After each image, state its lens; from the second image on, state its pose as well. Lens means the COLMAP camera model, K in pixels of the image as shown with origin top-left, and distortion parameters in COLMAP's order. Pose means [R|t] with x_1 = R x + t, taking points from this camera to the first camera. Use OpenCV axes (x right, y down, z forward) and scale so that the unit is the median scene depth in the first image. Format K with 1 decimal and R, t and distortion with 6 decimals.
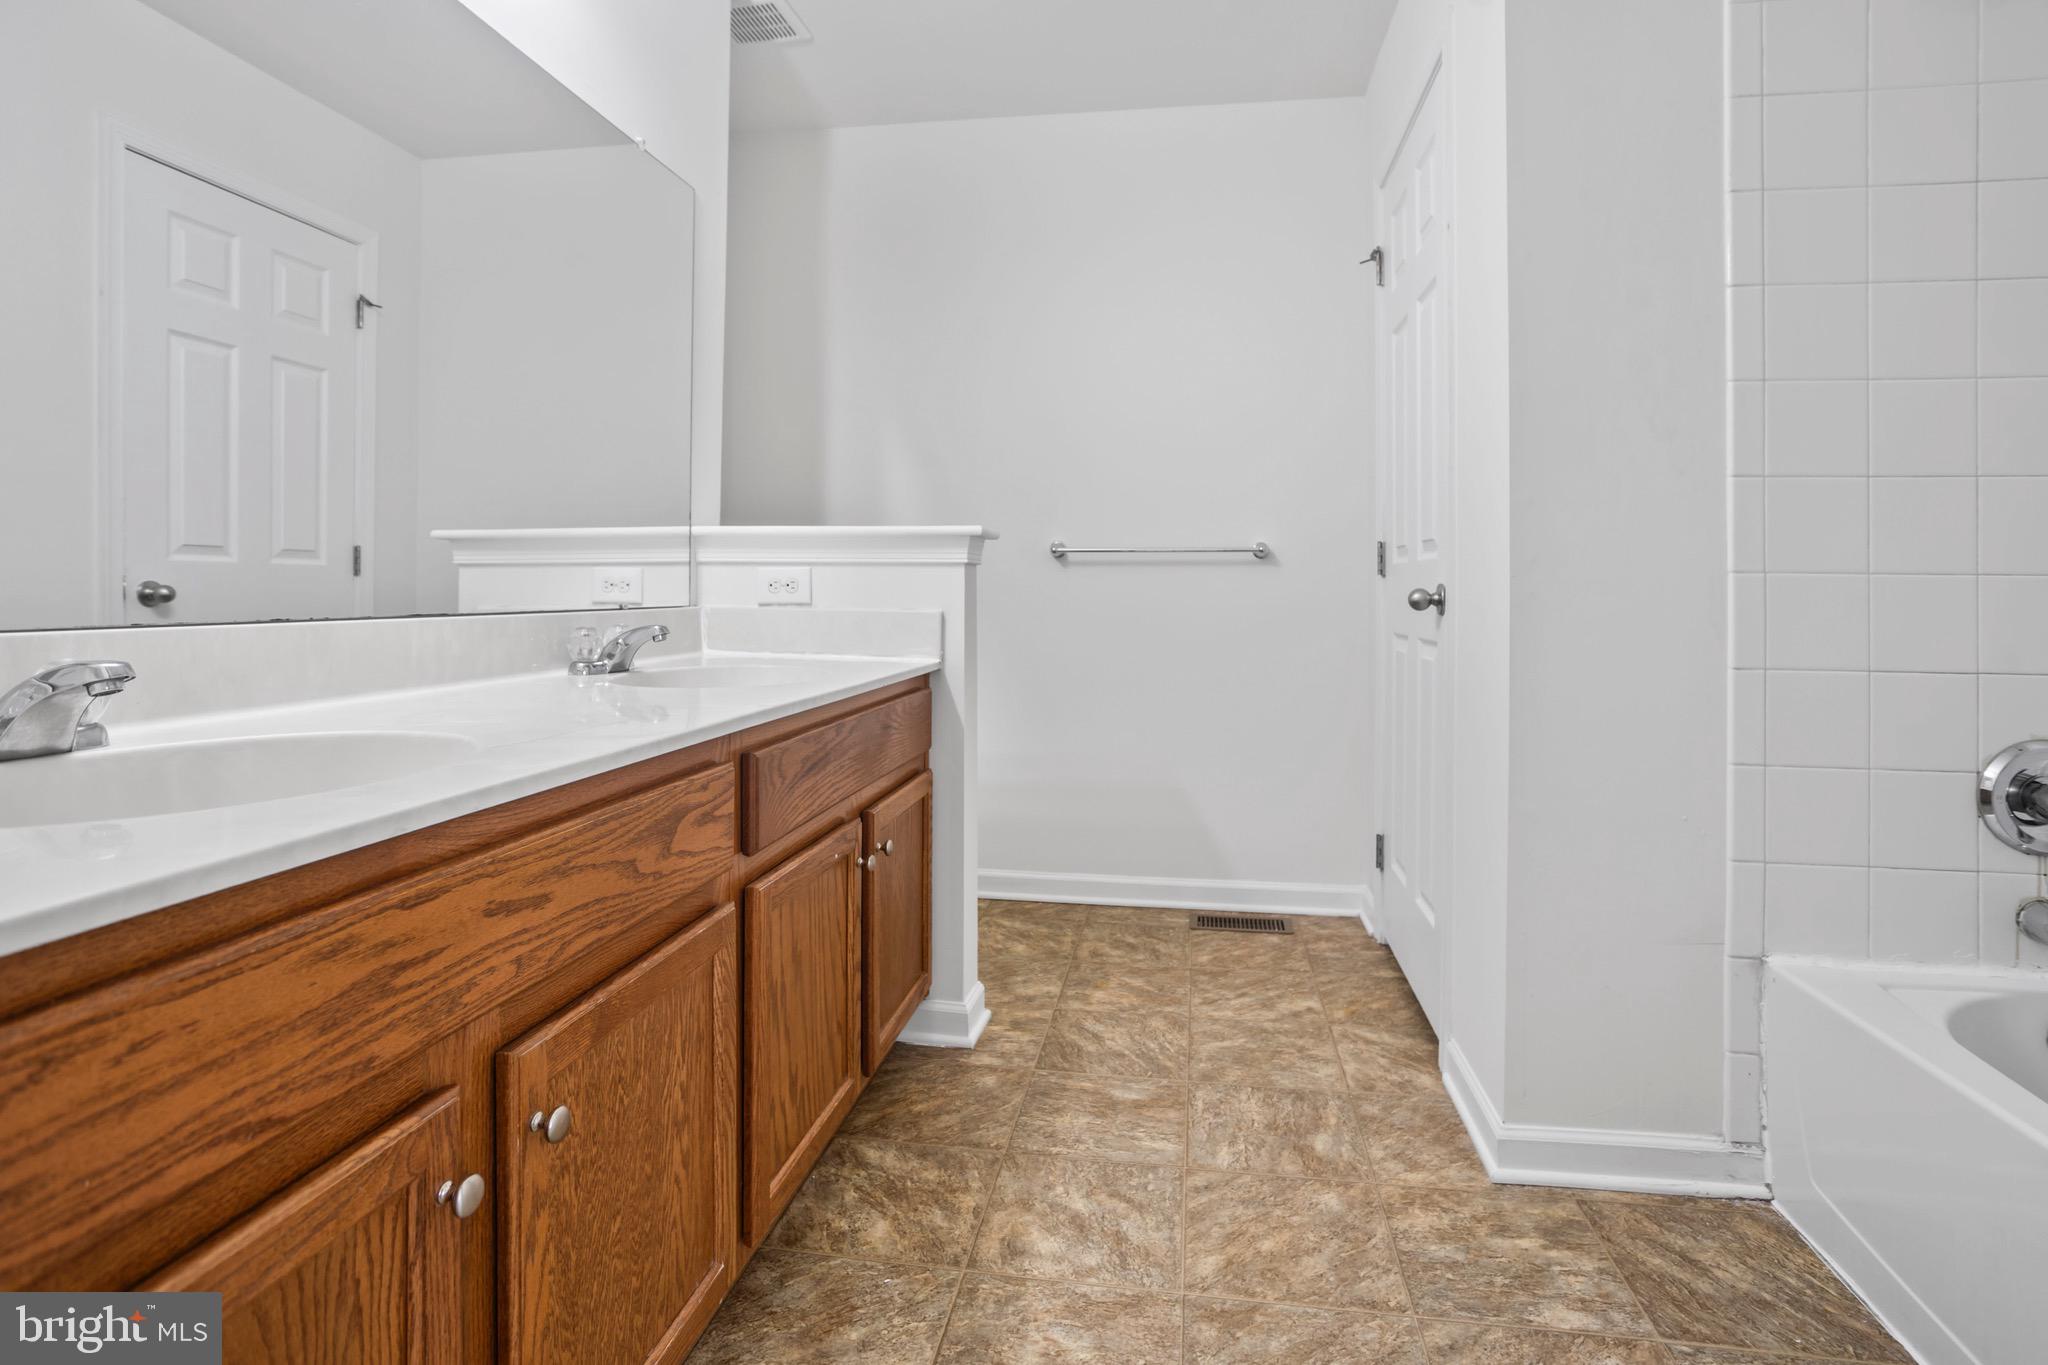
lens RADIAL K [[1002.2, 0, 1020.9], [0, 1002.2, 597.8], [0, 0, 1]] dist [-0.052958, 0.026641]
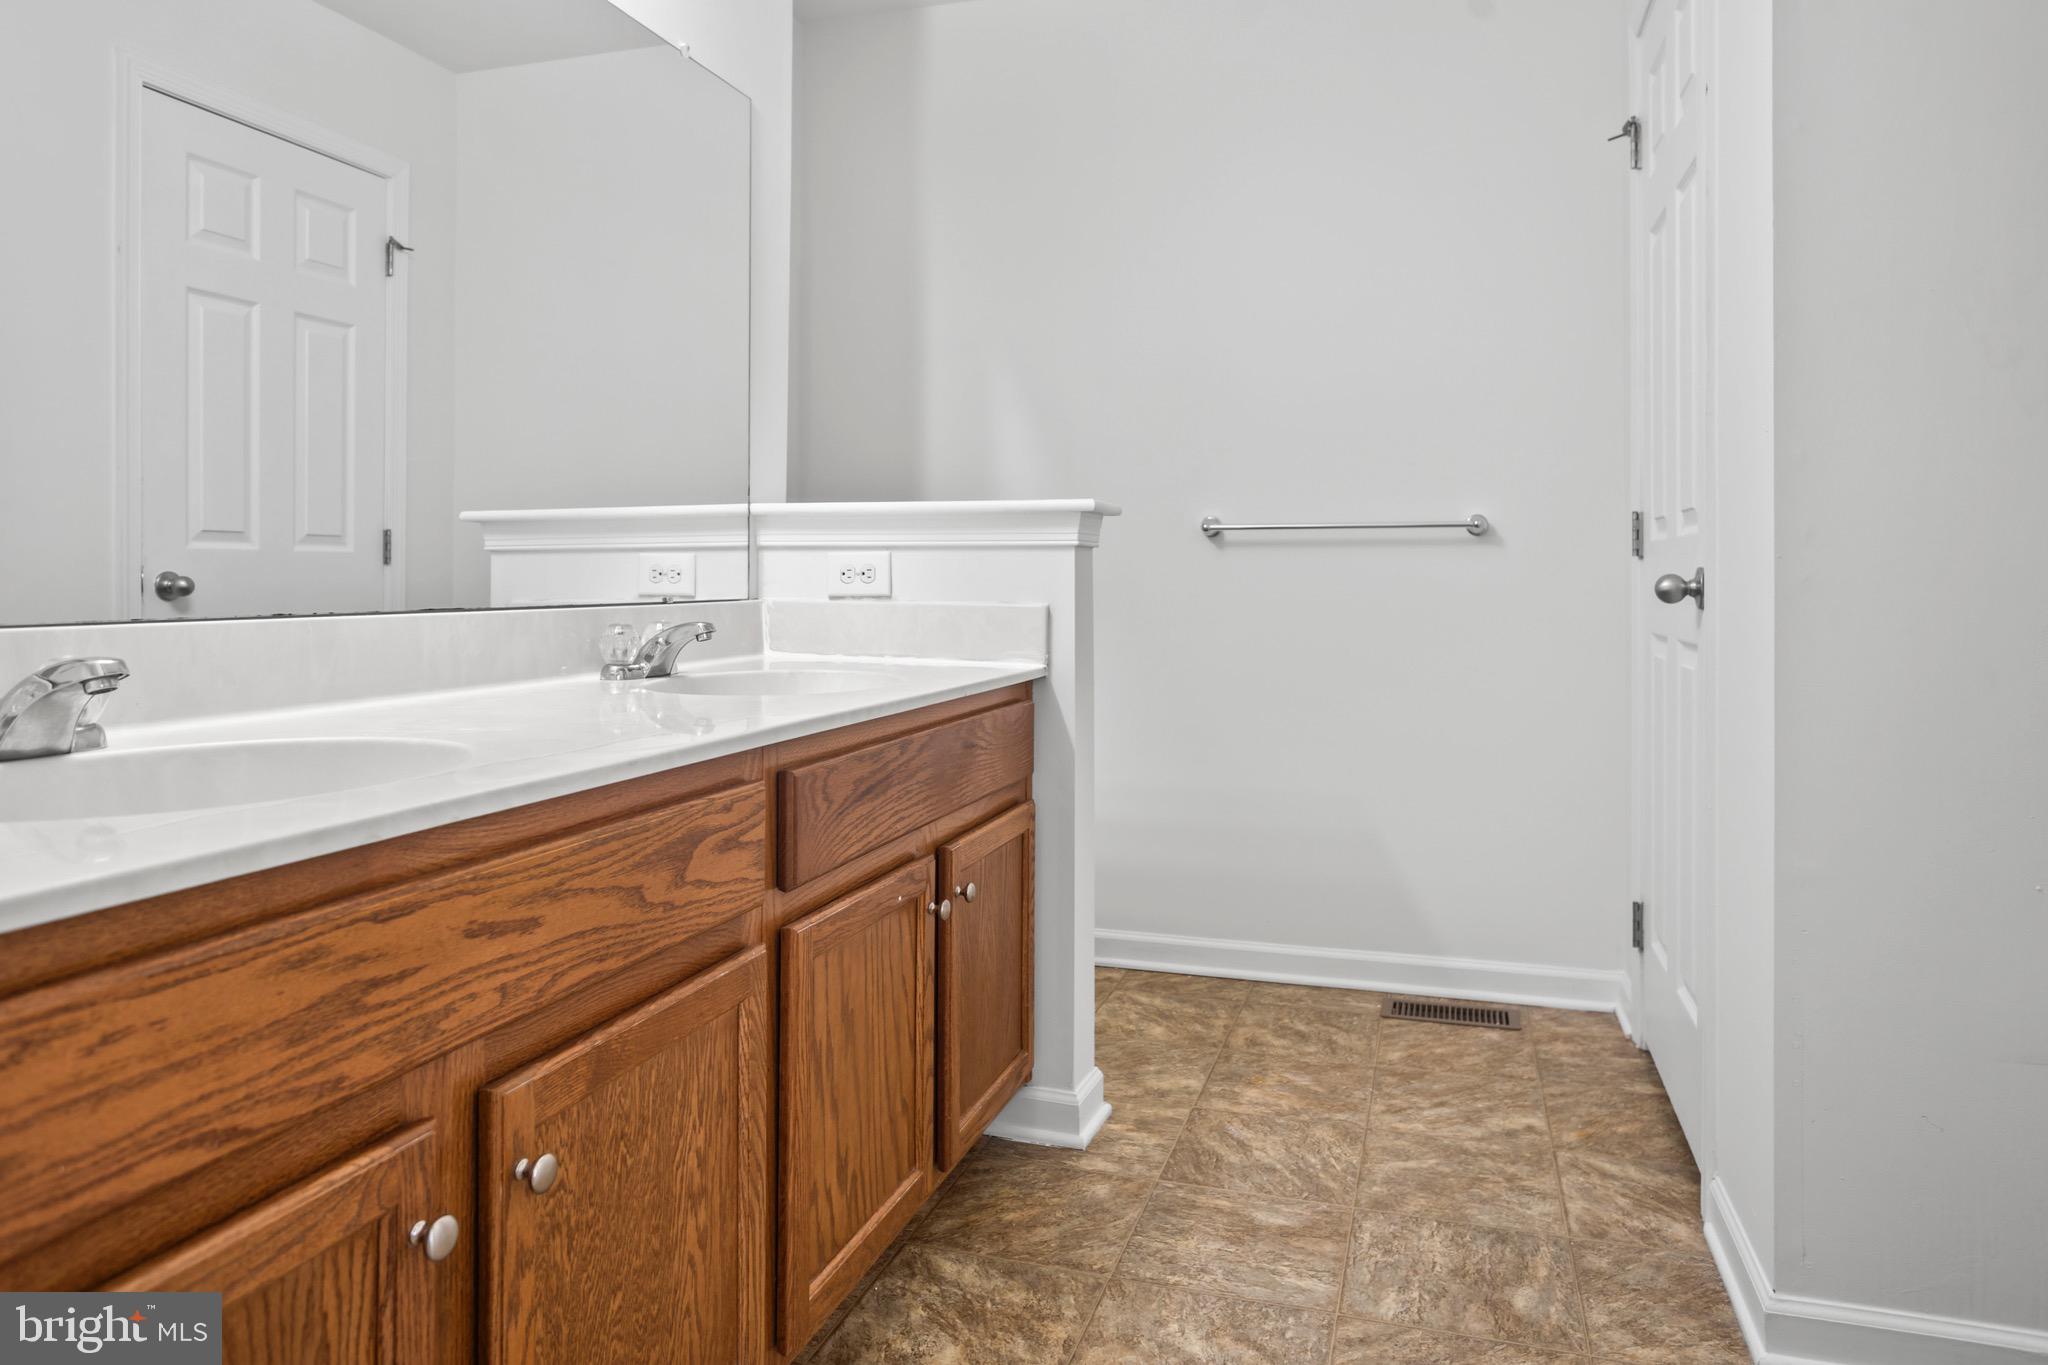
lens RADIAL K [[1293.7, 0, 1004.6], [0, 1293.7, 579.9], [0, 0, 1]] dist [-0.043792, 0.041561]
pose [[0.987900, -0.003888, -0.155042, 0.063386], [0.002942, 0.999976, -0.006334, -0.000226], [0.155063, 0.005801, 0.987888, -0.047970]]
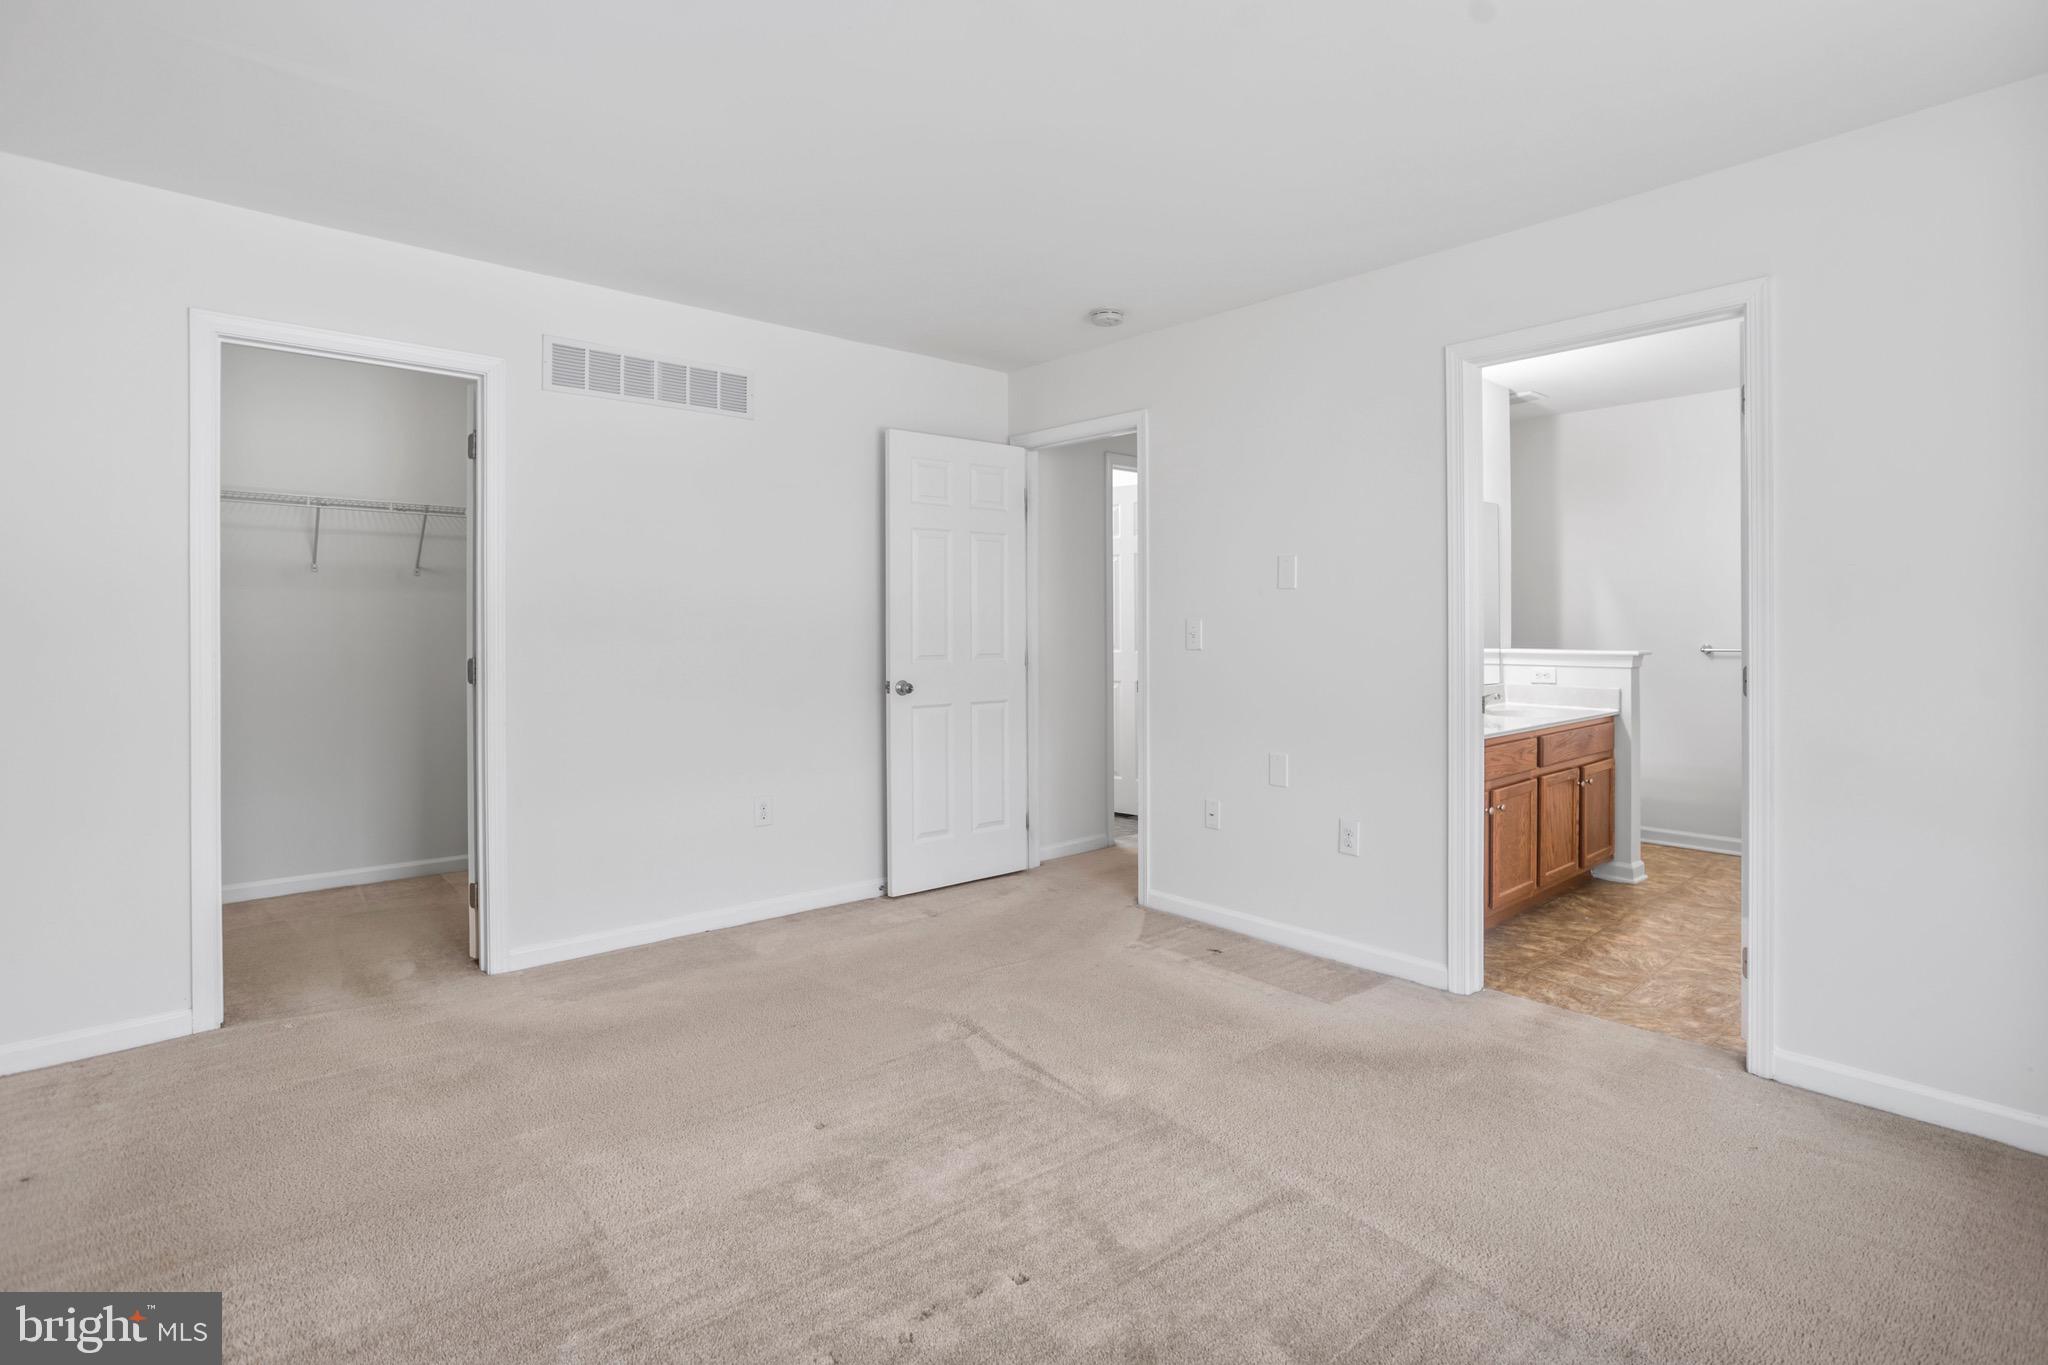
lens RADIAL K [[973.2, 0, 1066.7], [0, 973.2, 645.1], [0, 0, 1]] dist [-0.058132, 0.035870]
pose [[0.787382, -0.005709, -0.616439, 0.342856], [0.008960, 0.999957, 0.002183, -0.126445], [0.616400, -0.007242, 0.787400, -1.855175]]
